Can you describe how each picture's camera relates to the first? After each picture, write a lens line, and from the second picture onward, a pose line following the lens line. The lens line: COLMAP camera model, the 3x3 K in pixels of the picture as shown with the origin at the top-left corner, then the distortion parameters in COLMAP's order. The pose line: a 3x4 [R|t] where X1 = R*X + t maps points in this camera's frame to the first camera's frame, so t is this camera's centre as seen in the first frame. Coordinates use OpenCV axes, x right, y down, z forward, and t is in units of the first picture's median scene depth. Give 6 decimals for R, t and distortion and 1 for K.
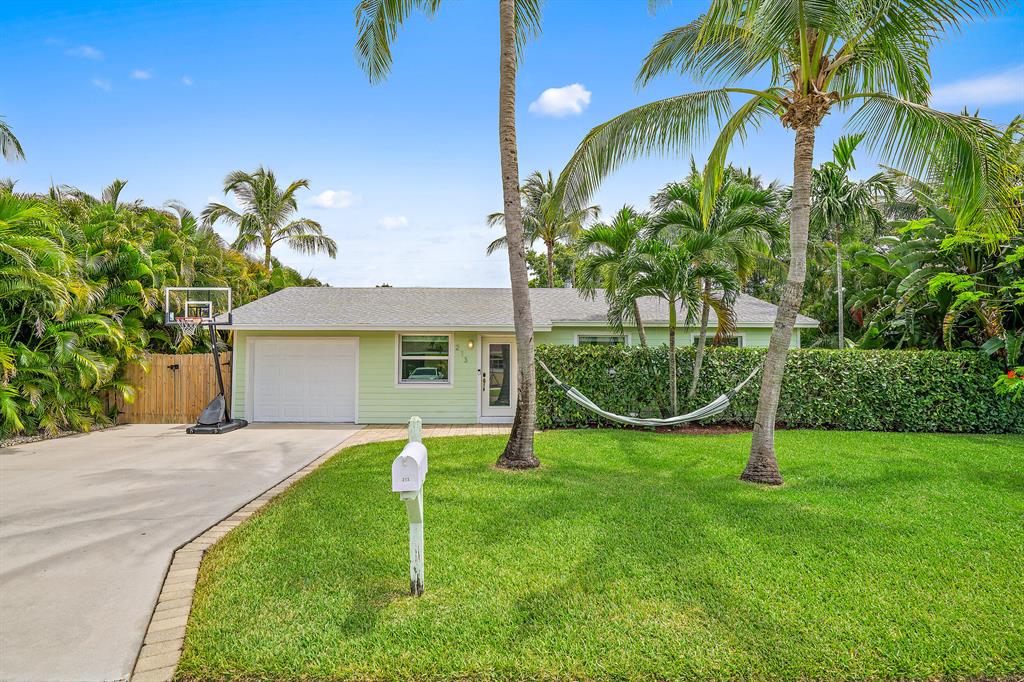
lens RADIAL K [[470.8, 0, 512.0], [0, 470.8, 341.0], [0, 0, 1]] dist [-0.033861, 0.000152]
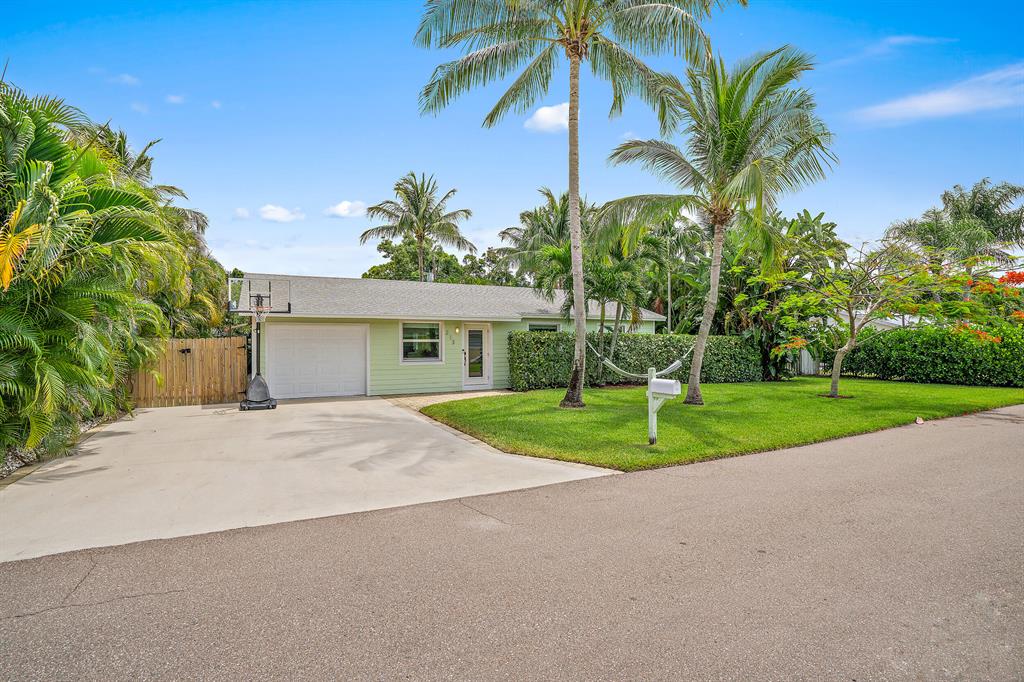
lens RADIAL K [[444.4, 0, 512.0], [0, 444.4, 341.0], [0, 0, 1]] dist [-0.034790, -0.000045]
pose [[0.912561, -0.004186, 0.408920, -0.454607], [-0.012032, 0.999240, 0.037079, -0.010571], [-0.408765, -0.038757, 0.911817, -0.181231]]
